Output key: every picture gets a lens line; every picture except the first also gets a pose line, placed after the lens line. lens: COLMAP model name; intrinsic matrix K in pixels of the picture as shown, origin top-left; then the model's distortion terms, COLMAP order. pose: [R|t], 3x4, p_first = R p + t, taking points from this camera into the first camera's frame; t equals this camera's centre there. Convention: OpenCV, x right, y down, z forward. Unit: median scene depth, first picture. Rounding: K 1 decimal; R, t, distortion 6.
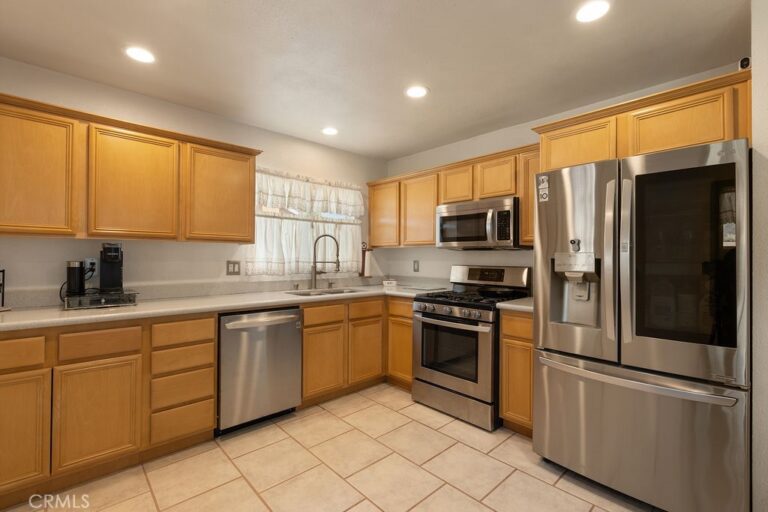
lens RADIAL K [[346.6, 0, 378.9], [0, 346.6, 254.9], [0, 0, 1]] dist [-0.000580, 0.000700]
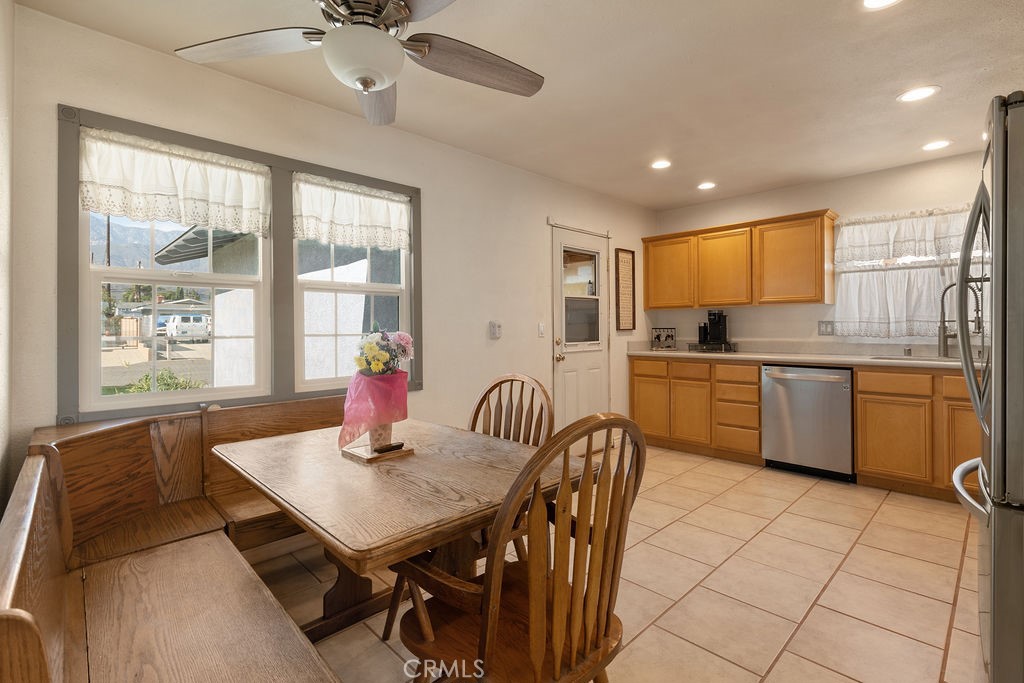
lens RADIAL K [[462.1, 0, 509.6], [0, 462.1, 326.9], [0, 0, 1]] dist [-0.000580, 0.000700]
pose [[0.016900, -0.008285, -0.999823, 0.941205], [0.015111, 0.999854, -0.008030, 0.032191], [0.999743, -0.014972, 0.017023, 0.066124]]
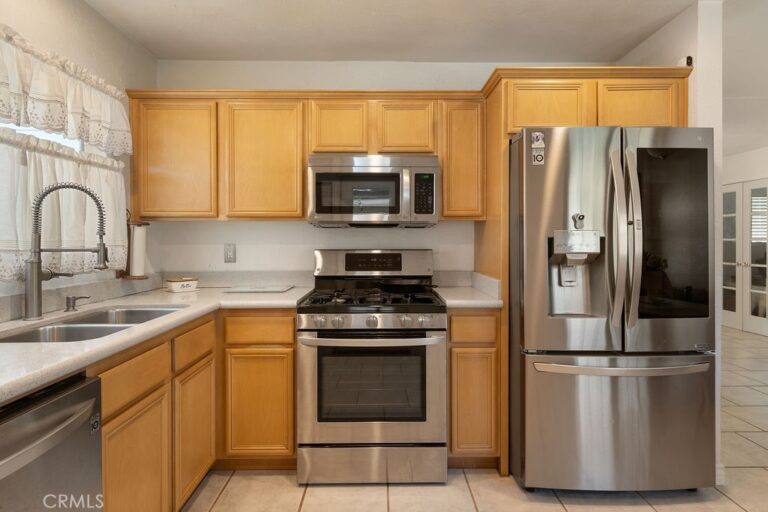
lens RADIAL K [[419.7, 0, 383.0], [0, 419.7, 243.9], [0, 0, 1]] dist [0.003332, 0.004720]
pose [[0.666460, -0.013003, 0.745428, -0.336864], [0.000225, 0.999851, 0.017239, 0.005858], [-0.745541, -0.011321, 0.666364, 0.448354]]
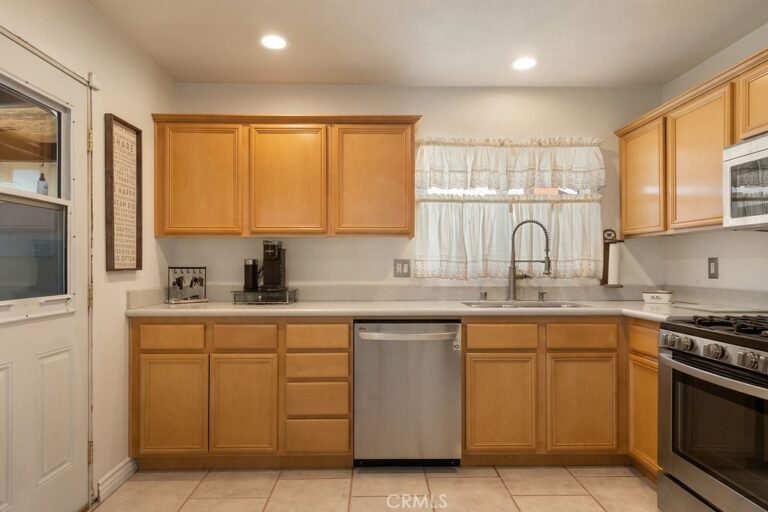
lens RADIAL K [[459.2, 0, 378.9], [0, 459.2, 262.8], [0, 0, 1]] dist [0.013948, -0.000371]
pose [[0.745466, -0.009476, -0.666477, 0.266965], [0.009676, 0.999947, -0.003395, 0.029137], [0.666474, -0.003919, 0.745518, 0.170846]]
